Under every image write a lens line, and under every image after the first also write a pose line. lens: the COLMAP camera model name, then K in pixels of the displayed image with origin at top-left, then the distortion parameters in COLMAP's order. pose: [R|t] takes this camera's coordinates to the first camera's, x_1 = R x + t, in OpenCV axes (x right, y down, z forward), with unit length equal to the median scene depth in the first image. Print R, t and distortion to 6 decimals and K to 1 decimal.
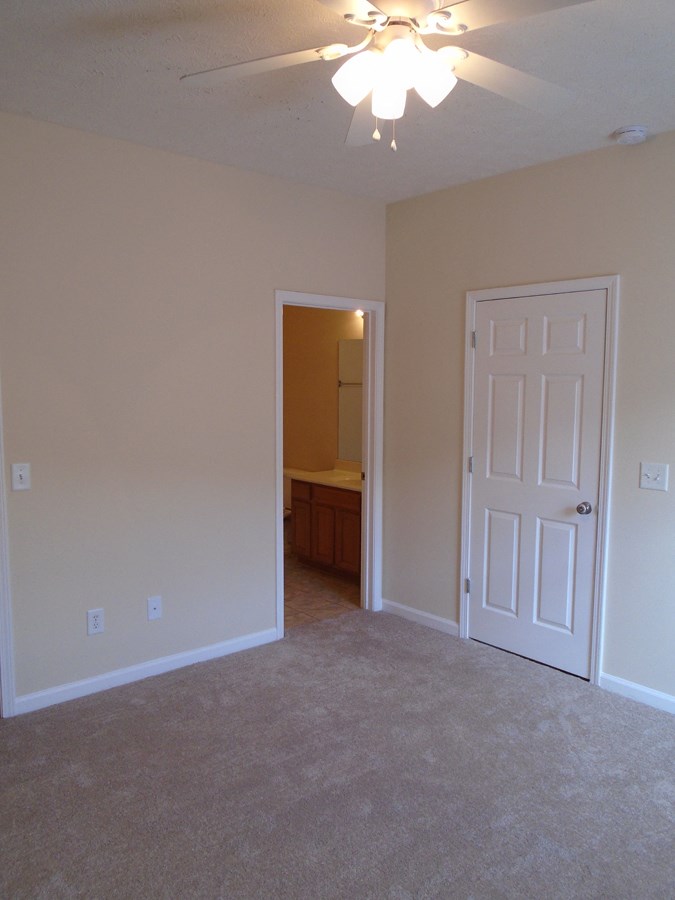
lens RADIAL K [[700.6, 0, 337.5], [0, 700.6, 450.0], [0, 0, 1]] dist [-0.007856, 0.003374]
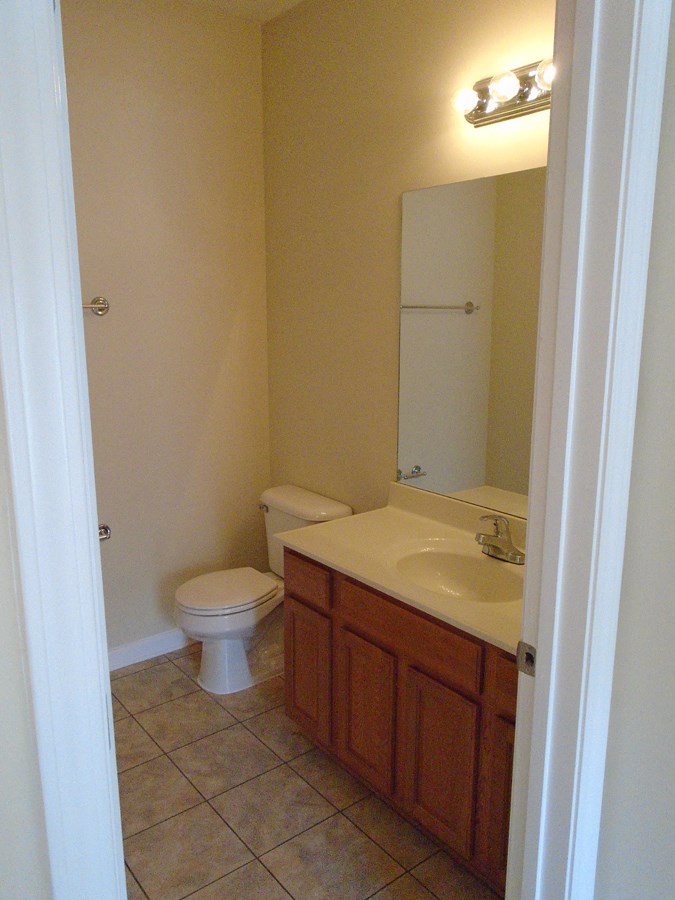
lens RADIAL K [[700.6, 0, 337.5], [0, 700.6, 450.0], [0, 0, 1]] dist [-0.007856, 0.003374]
pose [[0.998847, 0.002861, -0.047923, -0.016742], [0.001977, 0.994924, 0.100611, -0.055538], [0.047968, -0.100589, 0.993771, 0.633241]]
